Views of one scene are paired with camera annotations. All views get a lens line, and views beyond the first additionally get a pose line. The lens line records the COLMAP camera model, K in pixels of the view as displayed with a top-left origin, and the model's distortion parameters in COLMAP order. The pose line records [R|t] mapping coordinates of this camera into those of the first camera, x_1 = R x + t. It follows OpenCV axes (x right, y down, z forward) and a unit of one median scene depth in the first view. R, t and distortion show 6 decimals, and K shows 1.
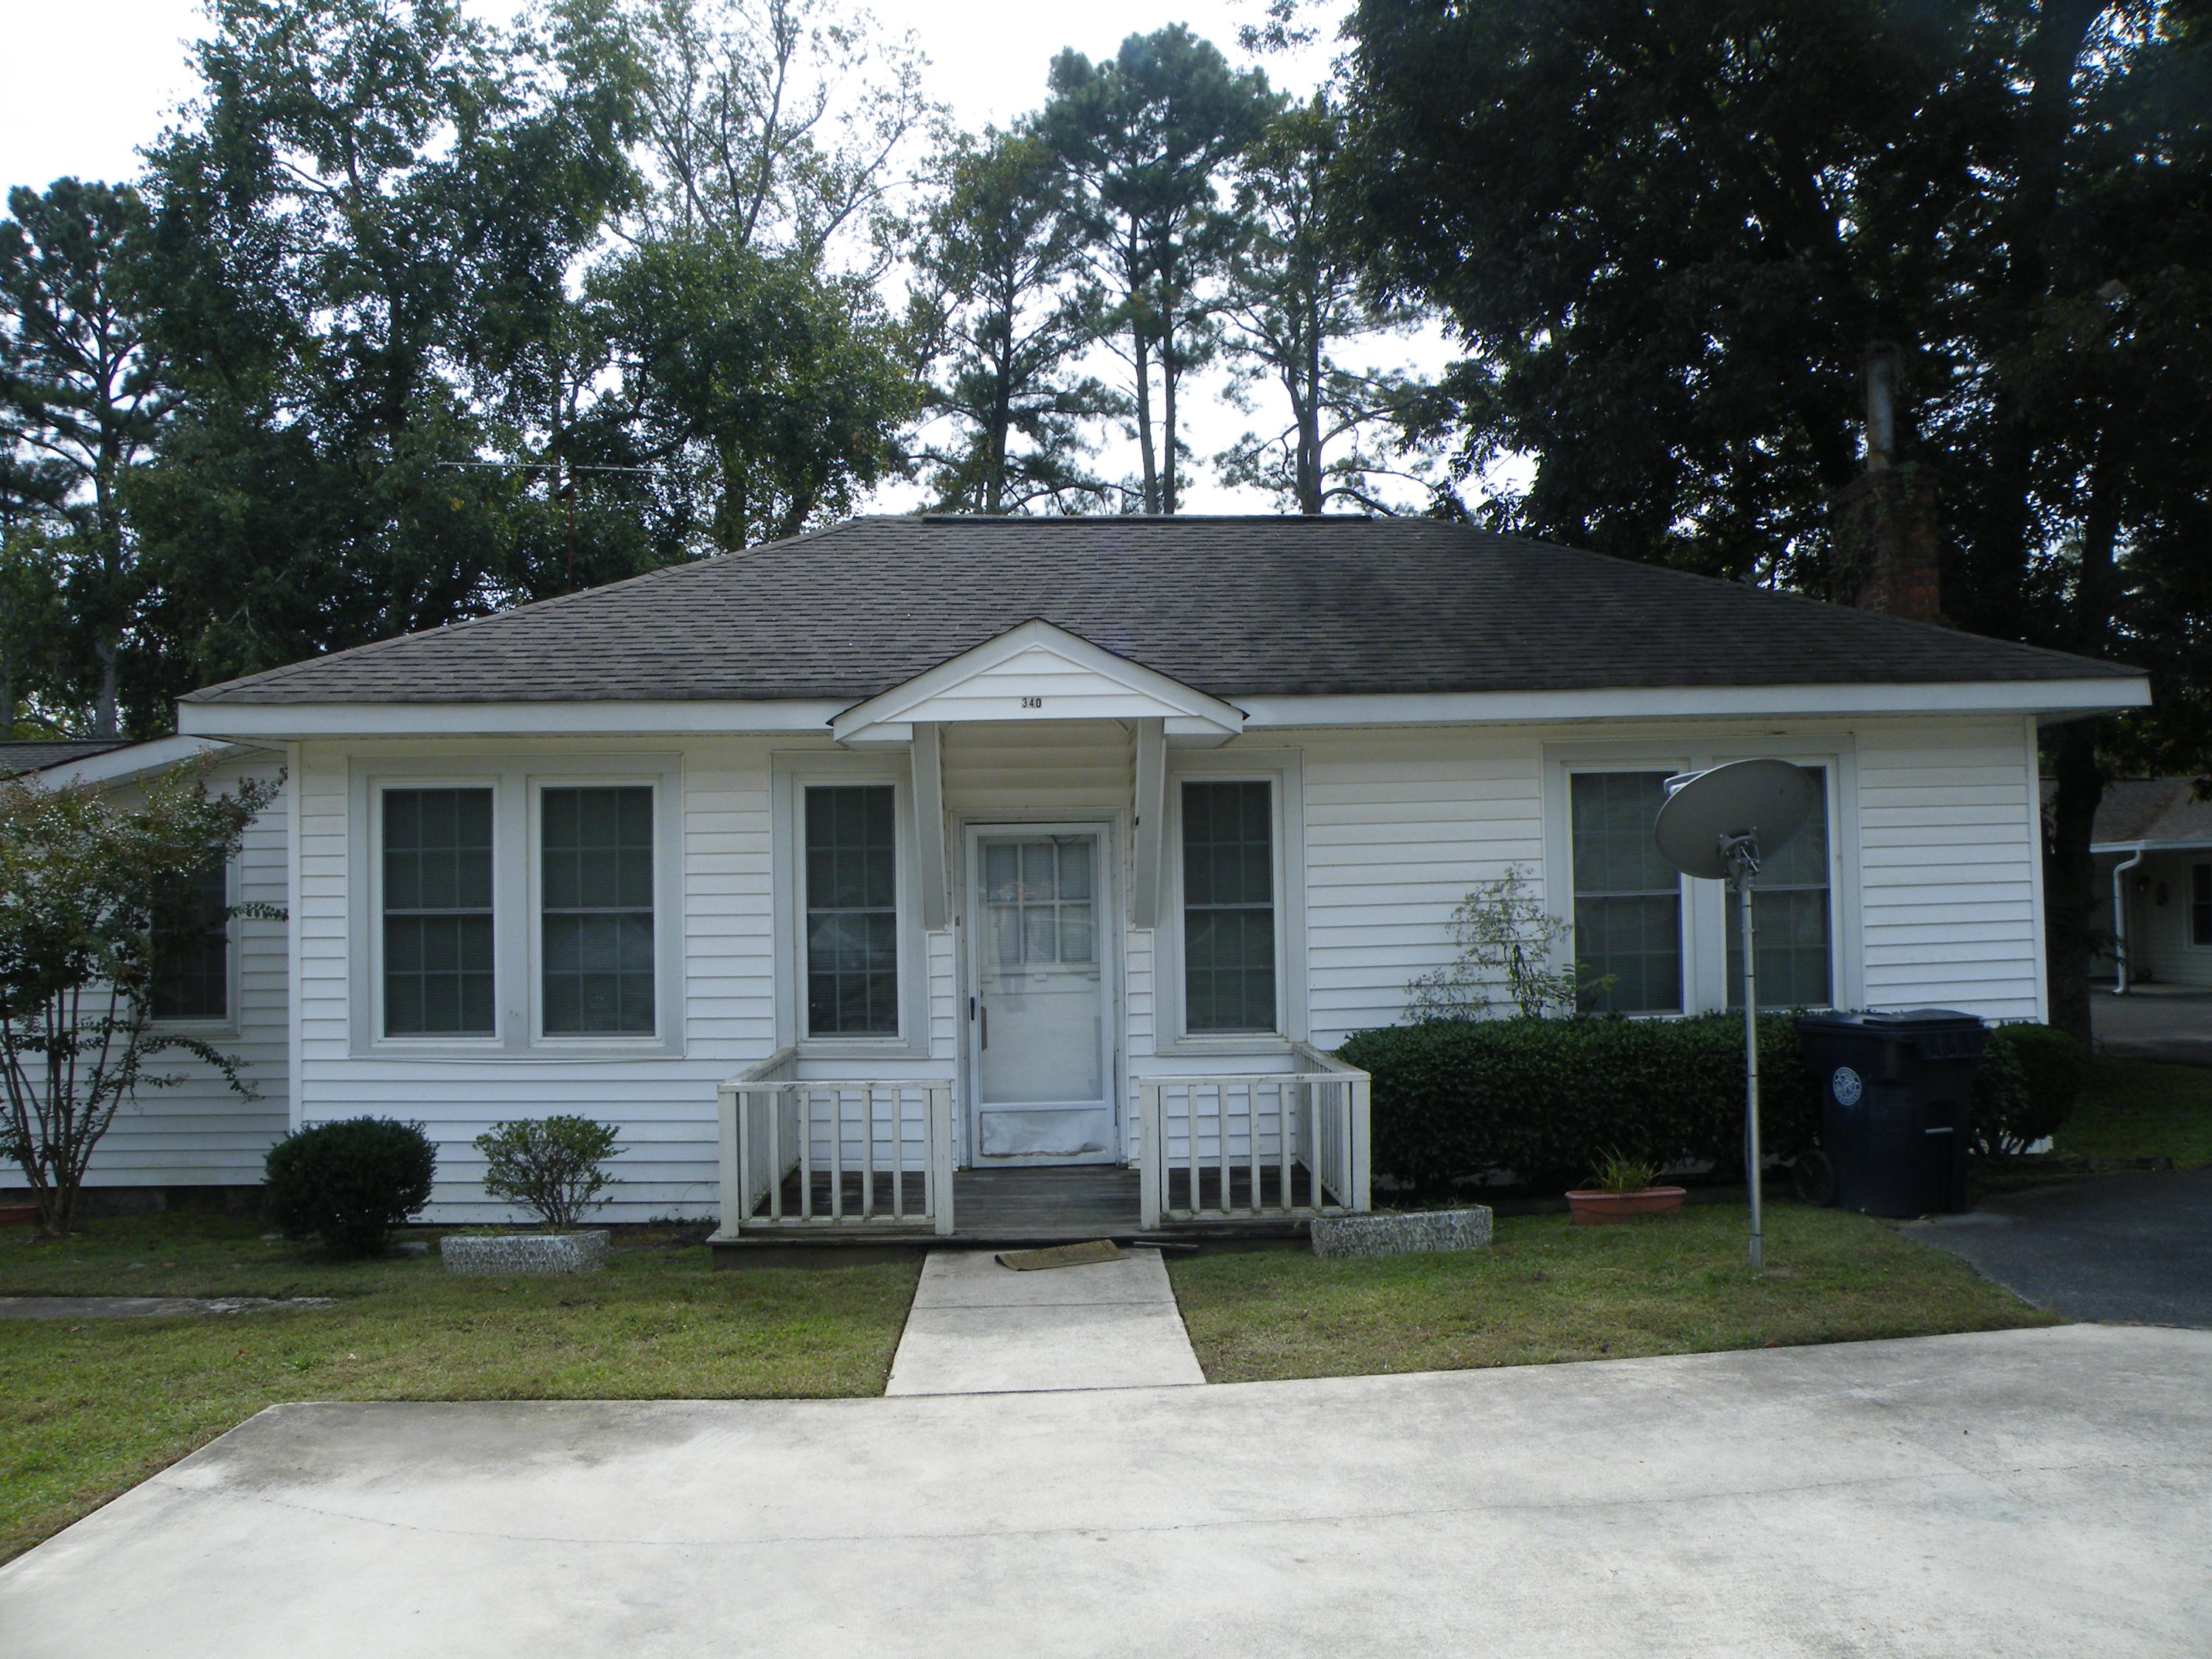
lens RADIAL K [[1760.4, 0, 1120.1], [0, 1760.4, 837.1], [0, 0, 1]] dist [-0.168721, 0.152274]
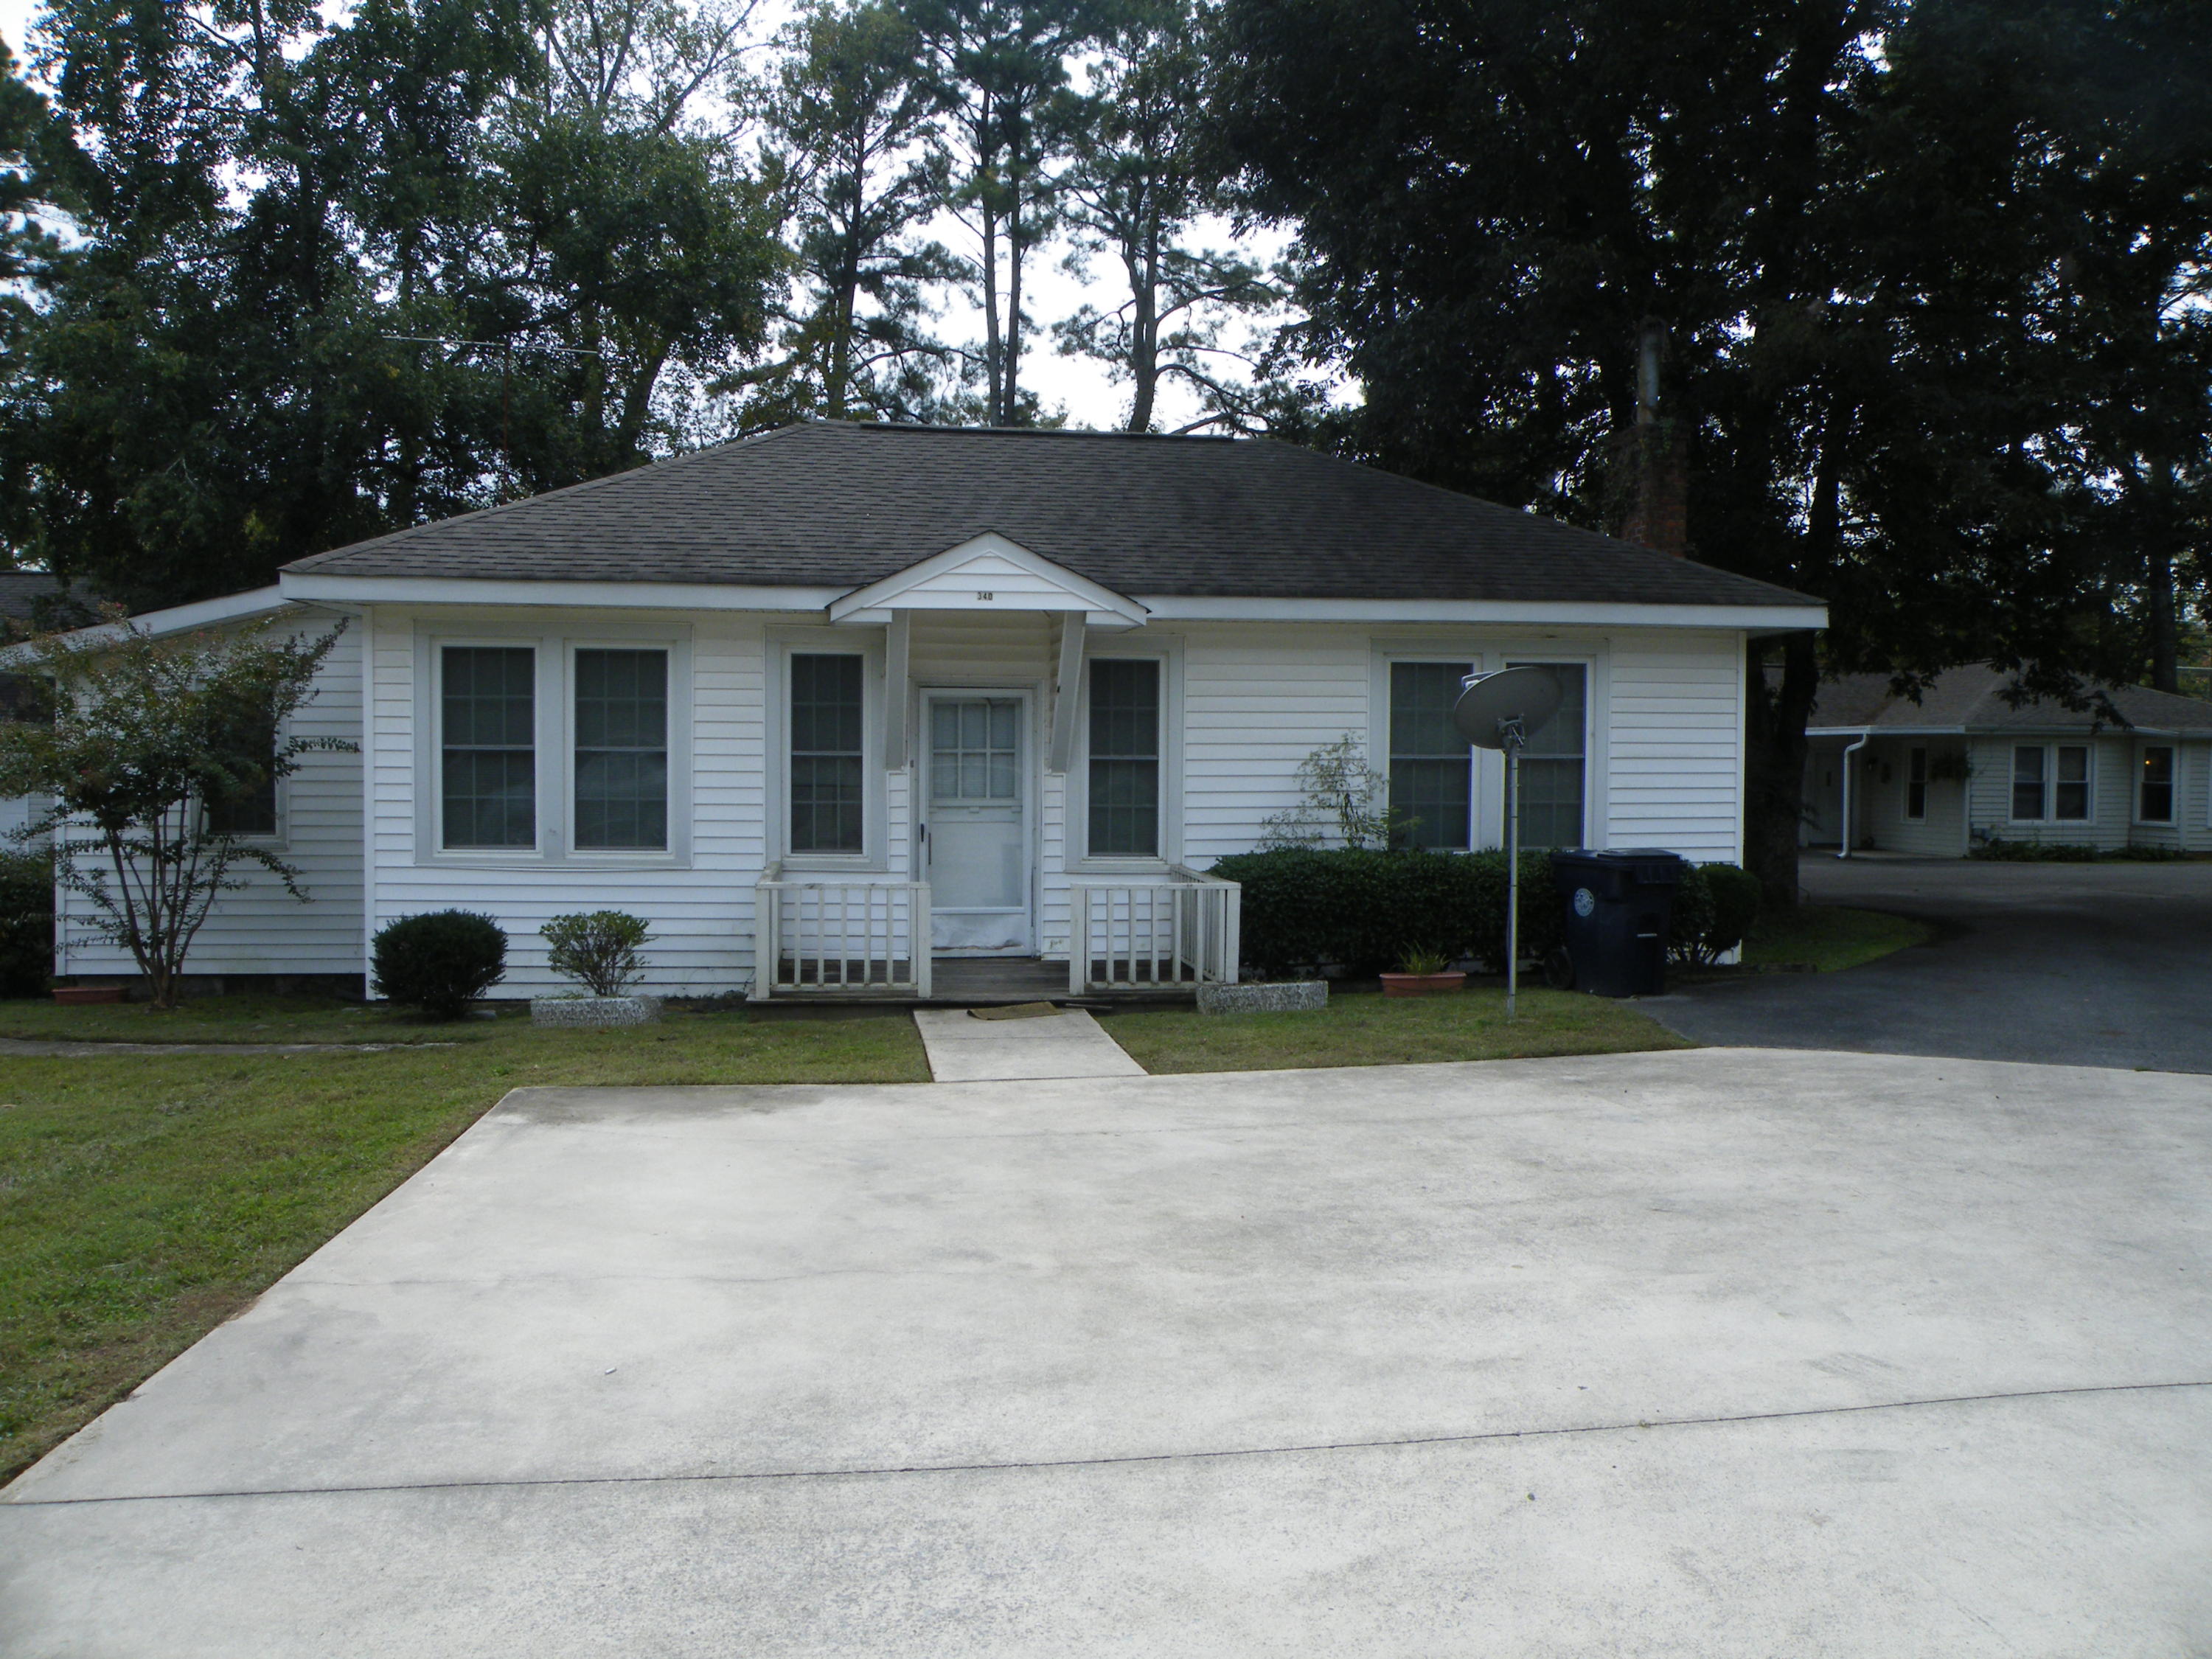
lens RADIAL K [[1760.4, 0, 1120.1], [0, 1760.4, 837.1], [0, 0, 1]] dist [-0.168721, 0.152274]
pose [[0.993295, 0.021437, 0.113601, -0.085662], [-0.031002, 0.996058, 0.083110, -0.009314], [-0.111371, -0.086075, 0.990044, -0.273616]]
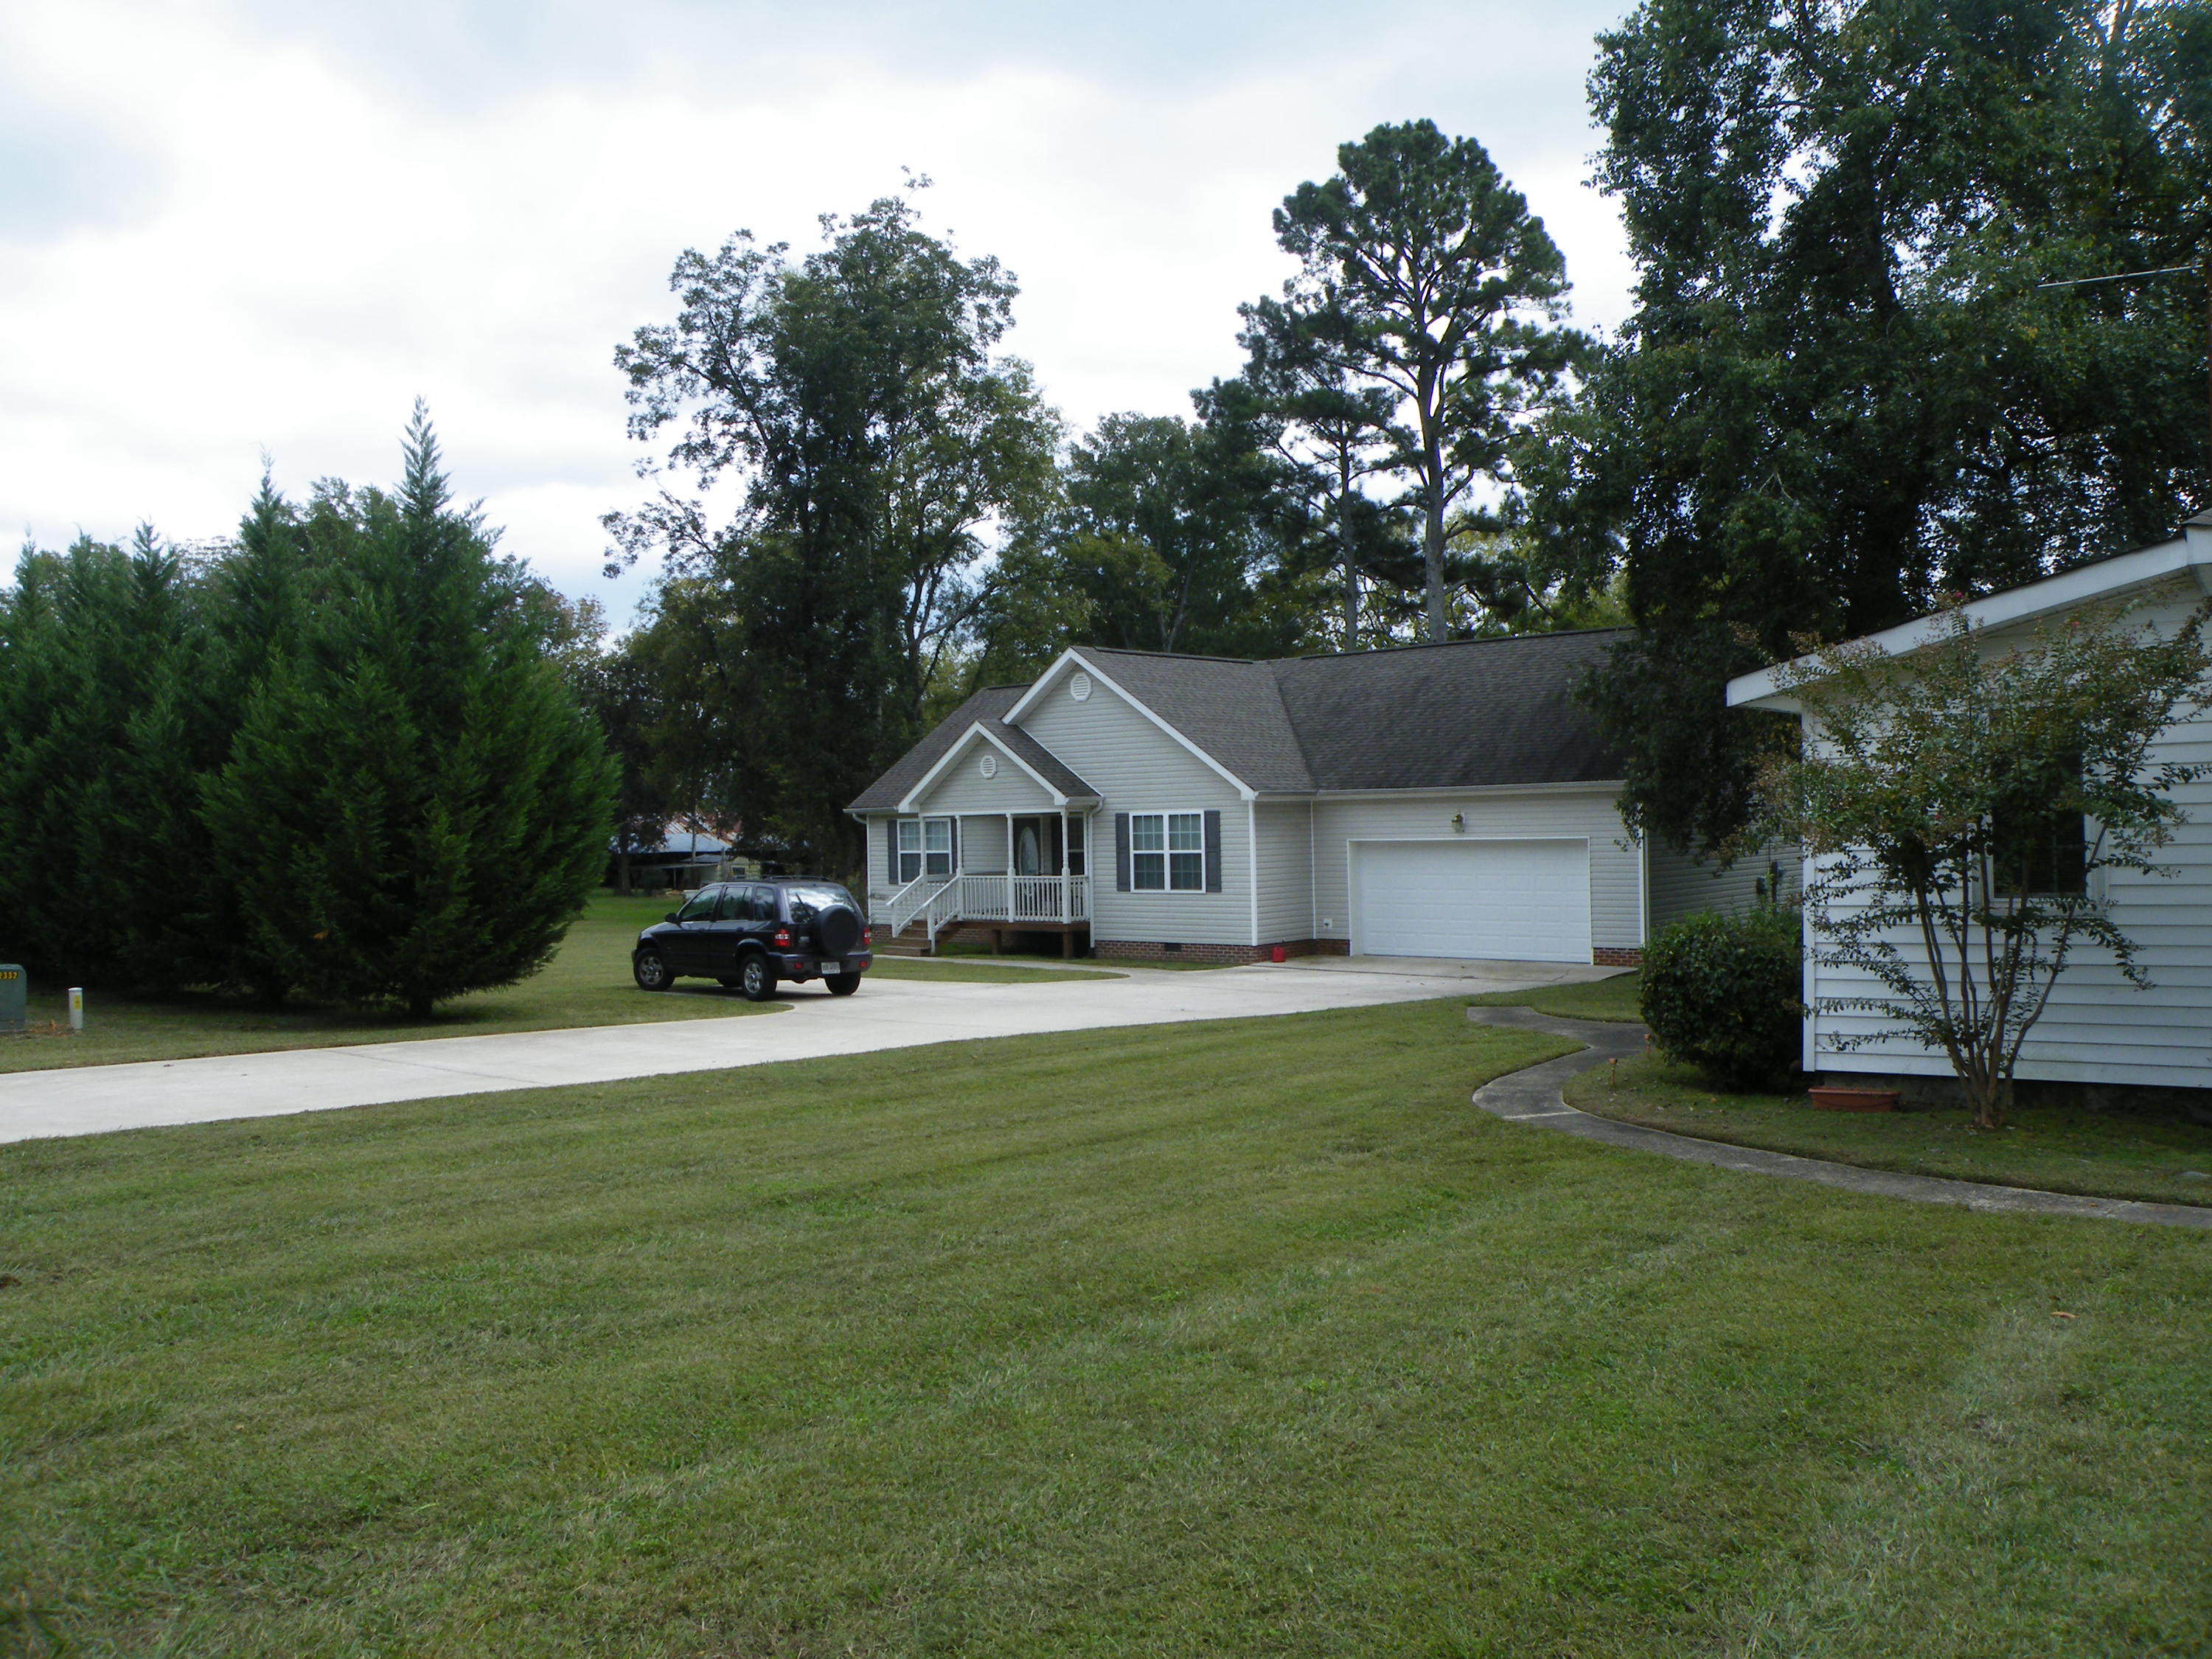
lens RADIAL K [[1713.9, 0, 1106.0], [0, 1713.9, 829.5], [0, 0, 1]] dist [-0.105739, 0.000450]
pose [[0.788361, 0.003083, -0.615205, -0.450751], [0.034829, 0.998160, 0.049634, 0.013185], [0.614226, -0.060557, 0.786803, 0.009737]]
